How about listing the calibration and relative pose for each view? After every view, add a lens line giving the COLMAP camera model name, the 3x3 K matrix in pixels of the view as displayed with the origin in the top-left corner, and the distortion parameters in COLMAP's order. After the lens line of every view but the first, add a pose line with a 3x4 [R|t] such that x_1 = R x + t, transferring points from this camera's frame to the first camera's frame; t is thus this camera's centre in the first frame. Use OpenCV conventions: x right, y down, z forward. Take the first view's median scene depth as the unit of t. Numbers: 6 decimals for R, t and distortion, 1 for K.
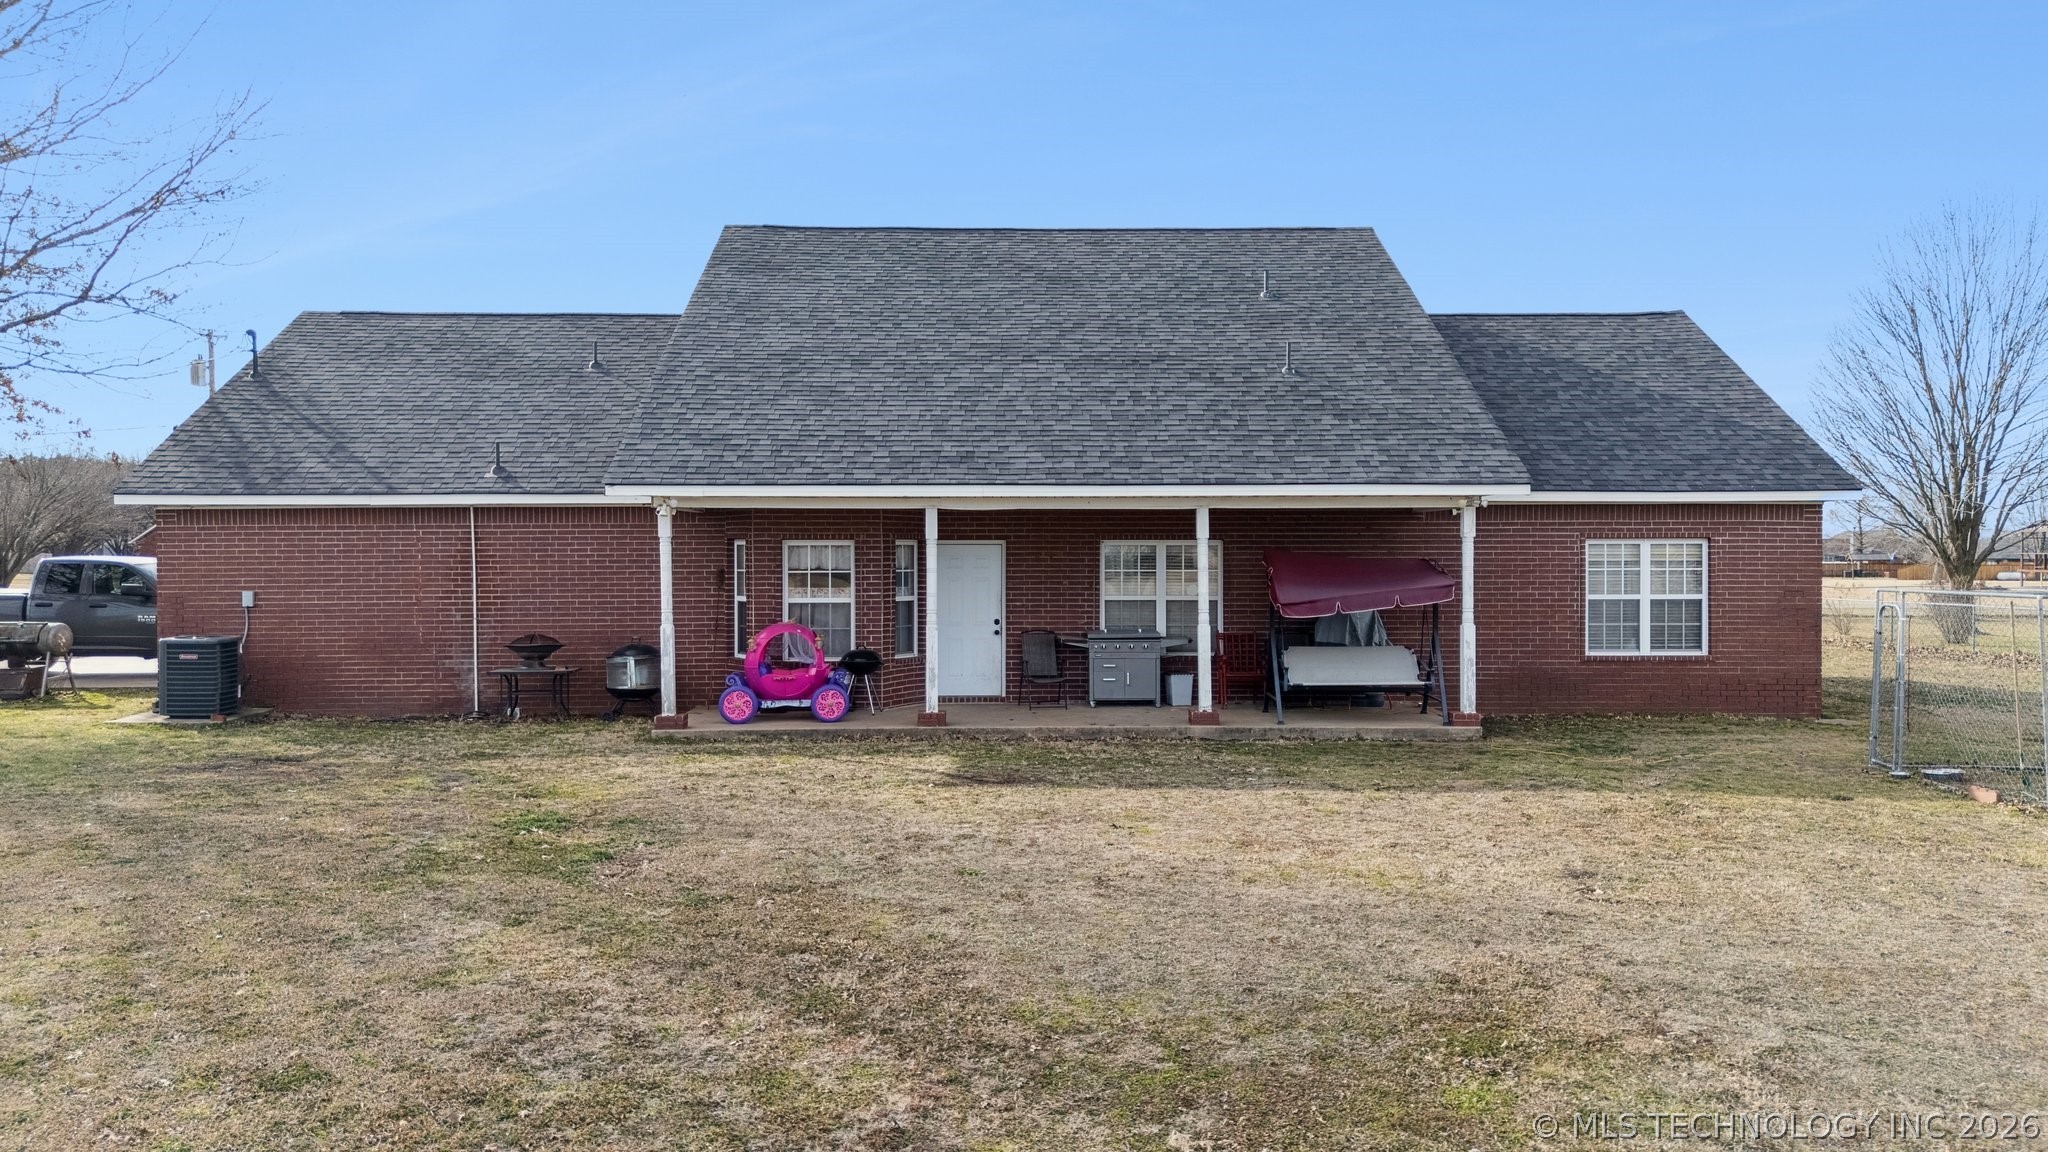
lens RADIAL K [[1440.1, 0, 1024.0], [0, 1440.1, 576.0], [0, 0, 1]] dist [0.211917, 0.000009]
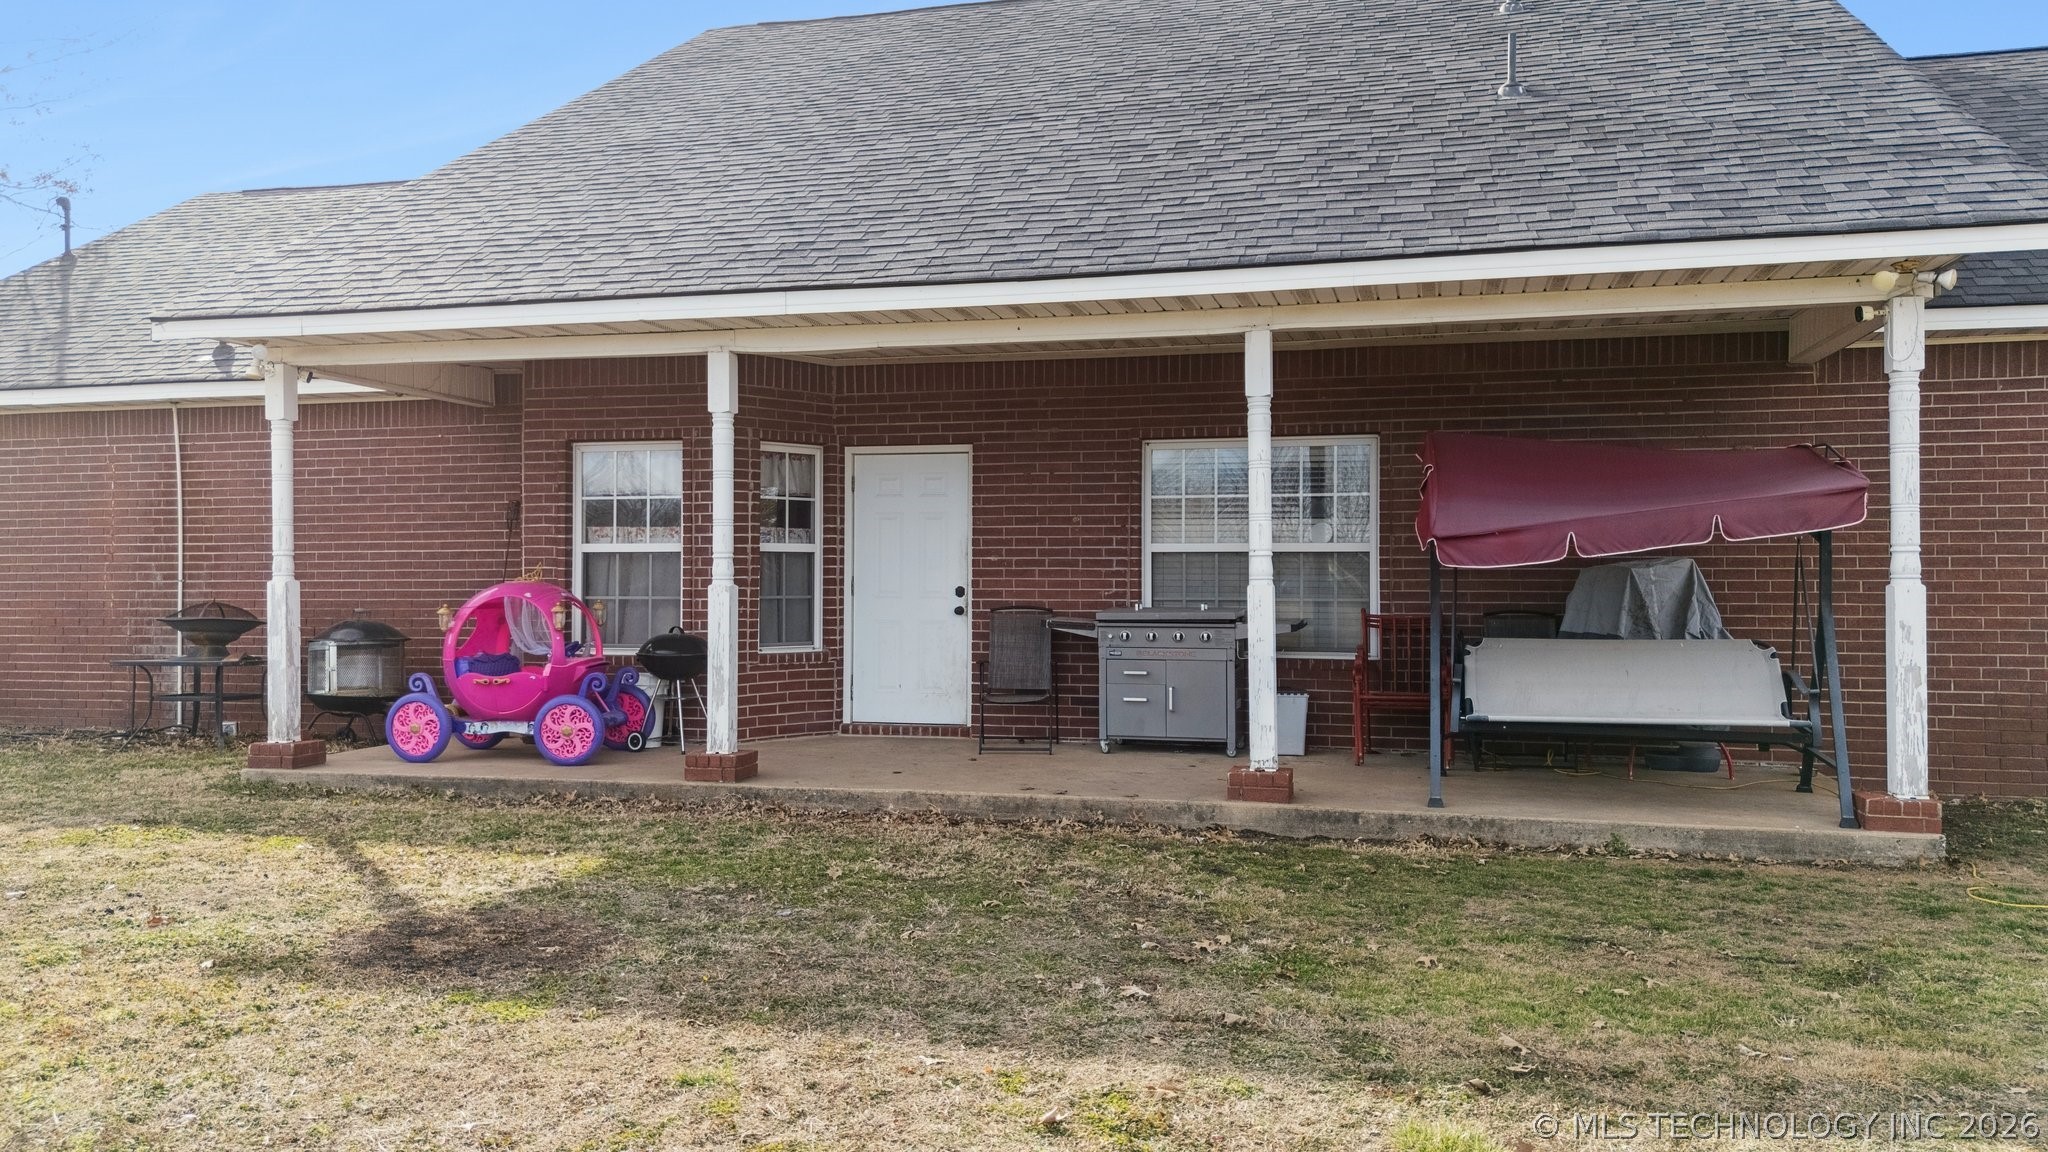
lens RADIAL K [[1426.6, 0, 1024.9], [0, 1426.6, 564.2], [0, 0, 1]] dist [0.096344, -0.070572]
pose [[0.960687, -0.001749, -0.277629, 0.173335], [-0.005402, 0.999673, -0.024991, 0.038079], [0.277582, 0.025508, 0.960363, 0.520791]]
